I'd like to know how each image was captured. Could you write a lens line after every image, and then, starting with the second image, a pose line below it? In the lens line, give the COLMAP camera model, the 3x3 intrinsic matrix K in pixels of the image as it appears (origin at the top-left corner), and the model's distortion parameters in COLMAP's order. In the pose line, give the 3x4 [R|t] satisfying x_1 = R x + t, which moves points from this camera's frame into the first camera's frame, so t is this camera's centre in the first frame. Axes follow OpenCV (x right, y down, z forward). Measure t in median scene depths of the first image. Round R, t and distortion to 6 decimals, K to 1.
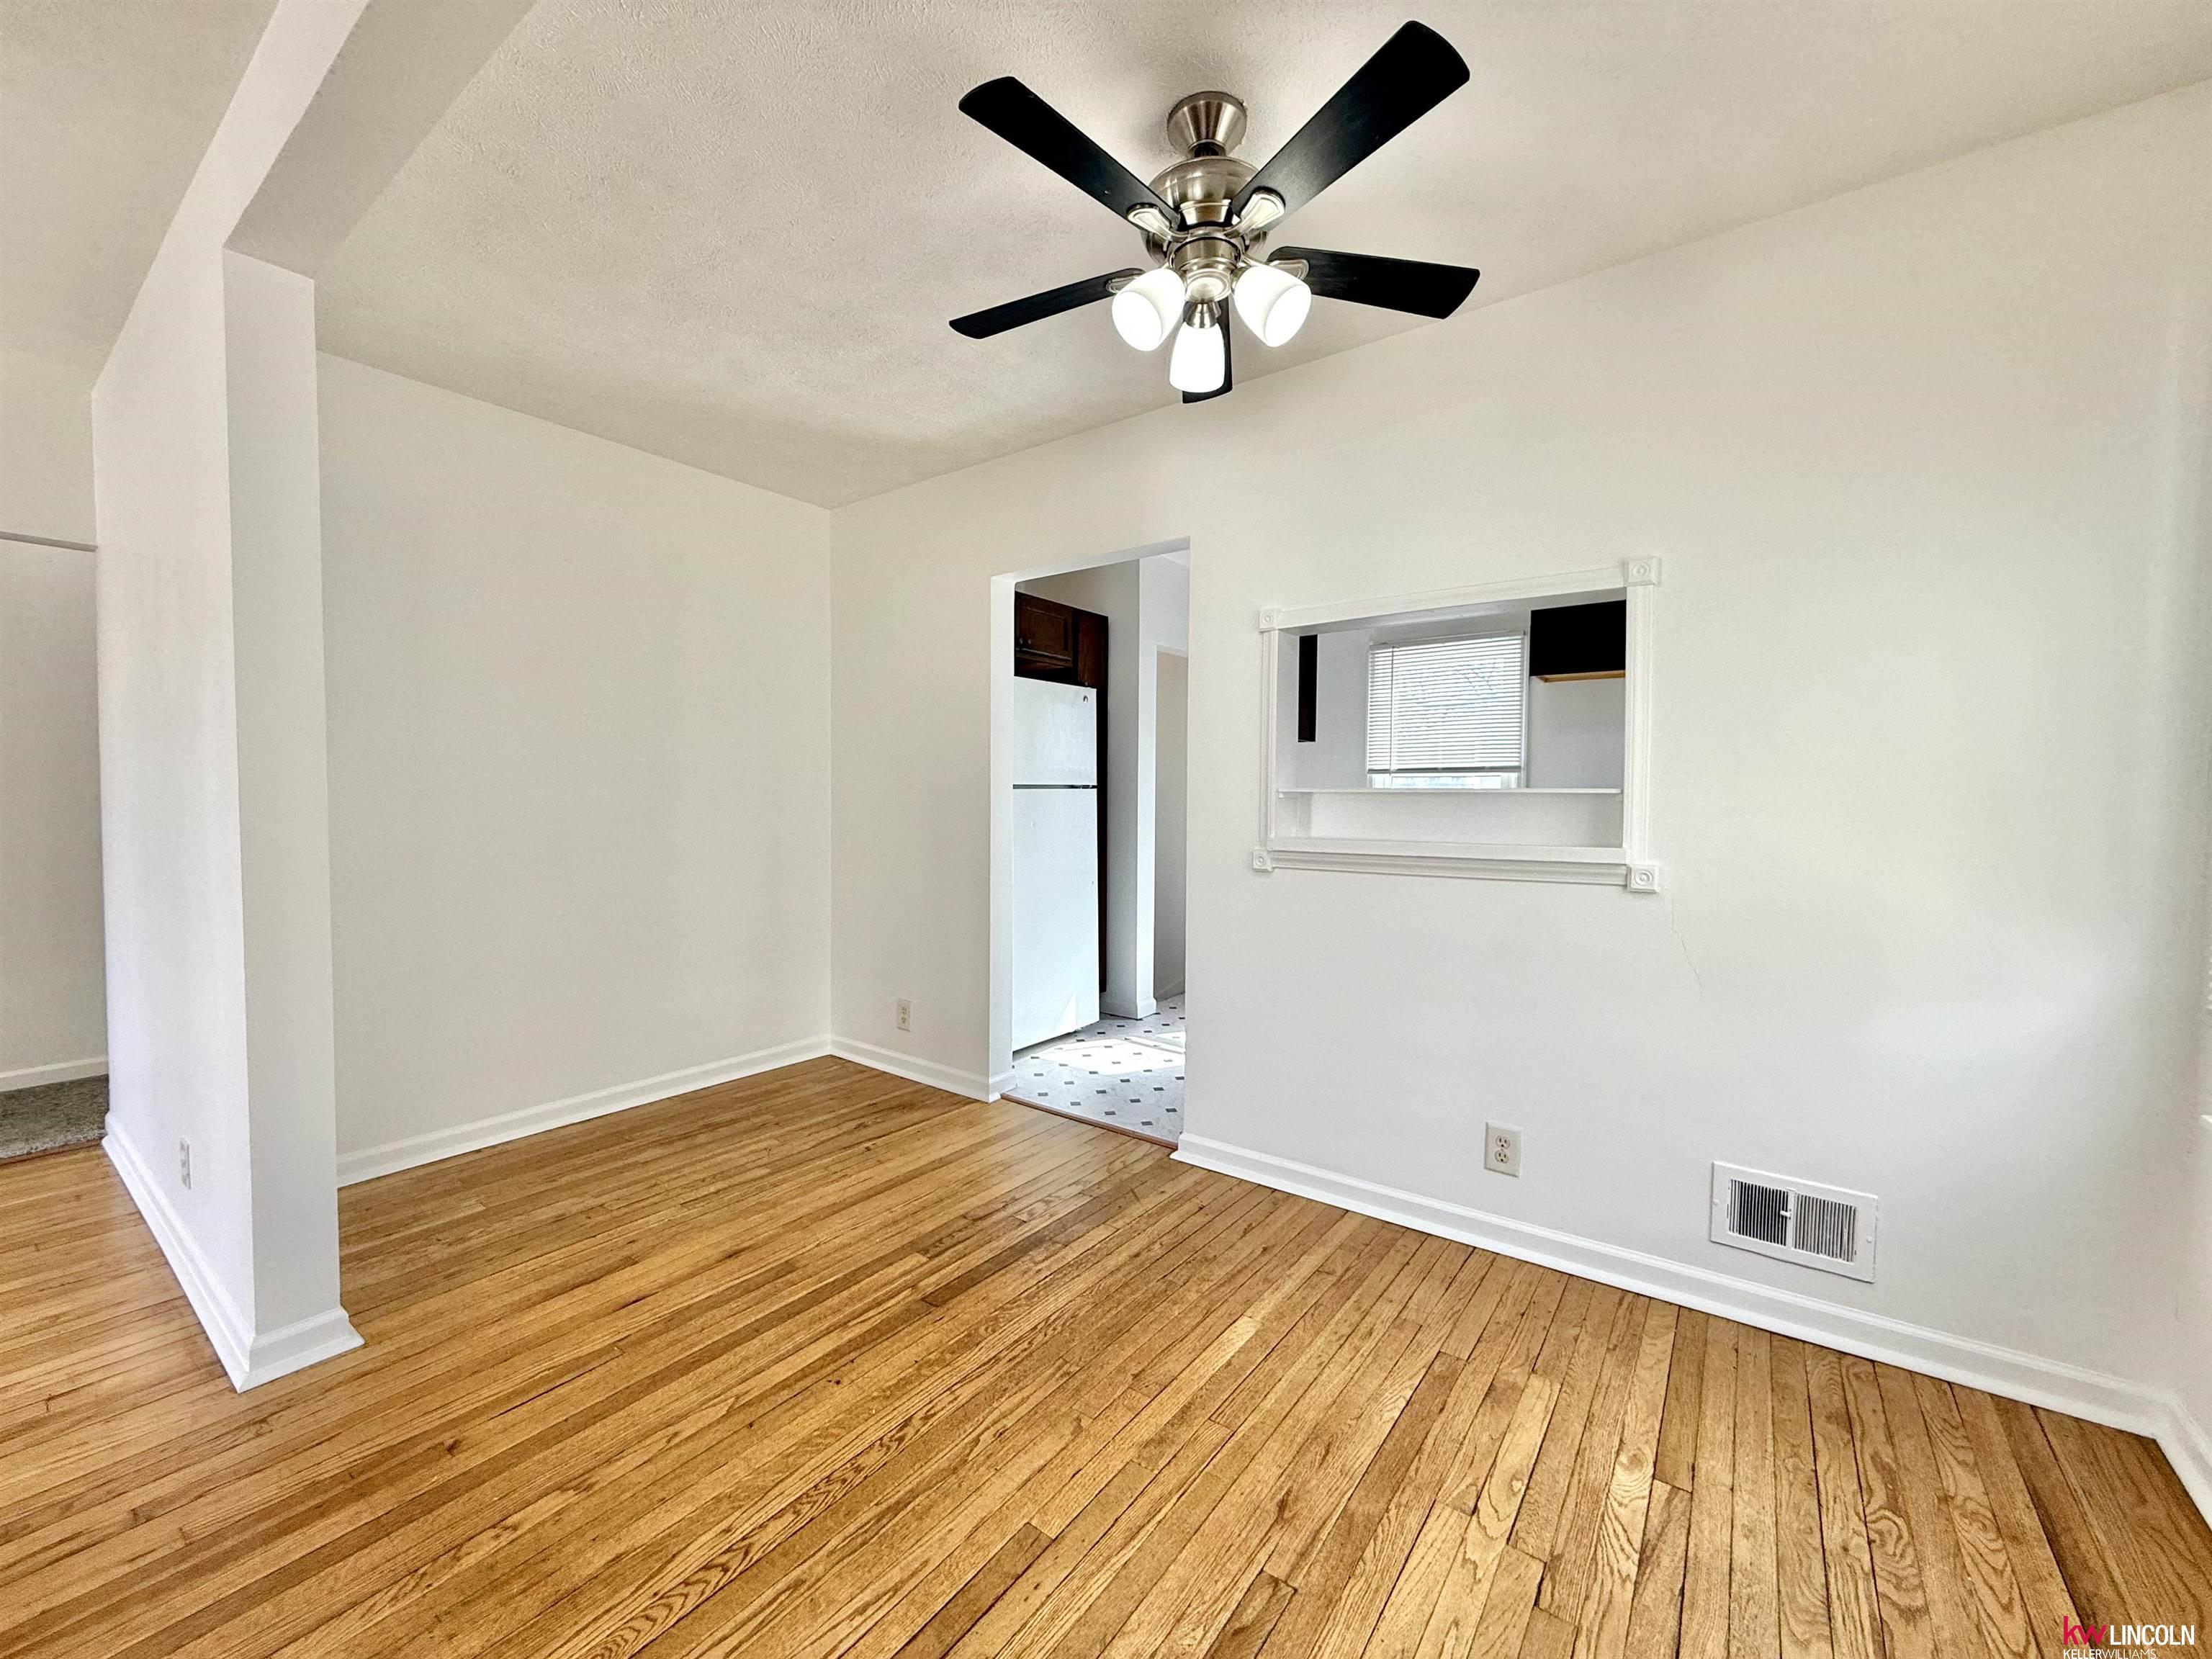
lens RADIAL K [[883.7, 0, 1097.9], [0, 883.7, 832.1], [0, 0, 1]] dist [-0.000008, 0.000023]
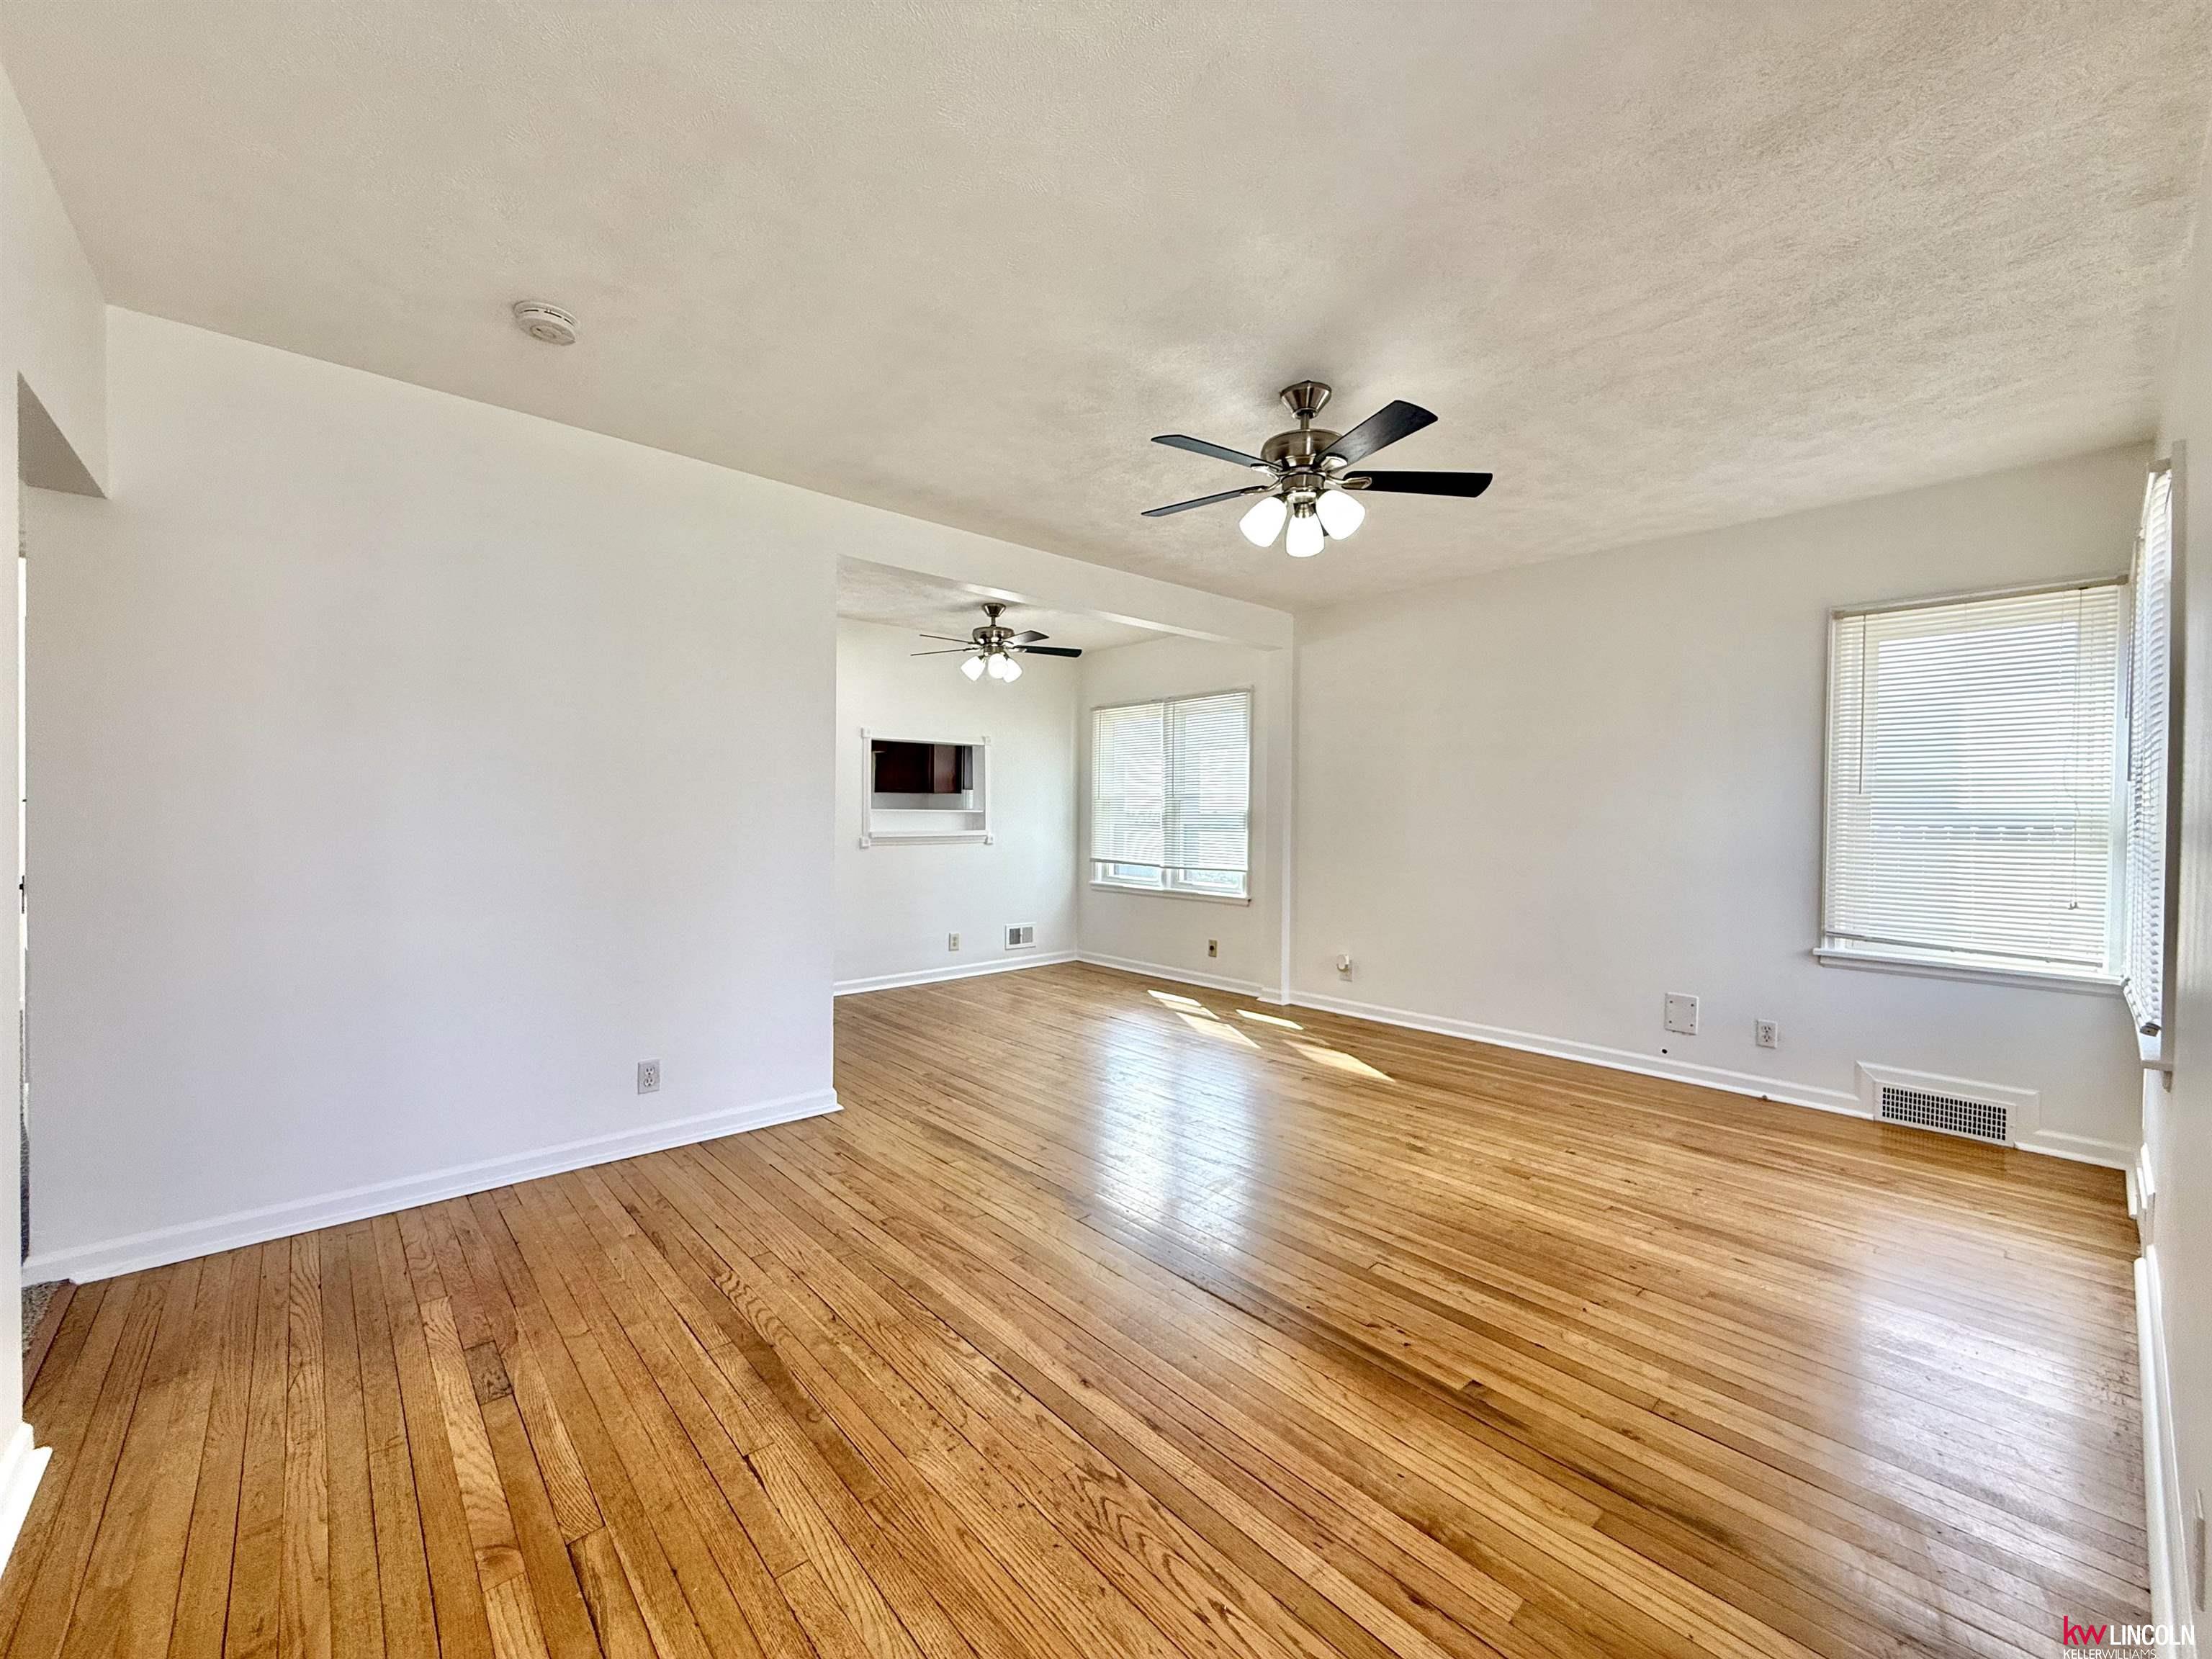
lens RADIAL K [[883.7, 0, 1097.9], [0, 883.7, 832.1], [0, 0, 1]] dist [-0.000008, 0.000023]
pose [[0.203684, -0.025803, 0.978697, -2.477960], [0.032611, 0.999277, 0.019558, -0.024509], [-0.978493, 0.027933, 0.204379, -0.009636]]
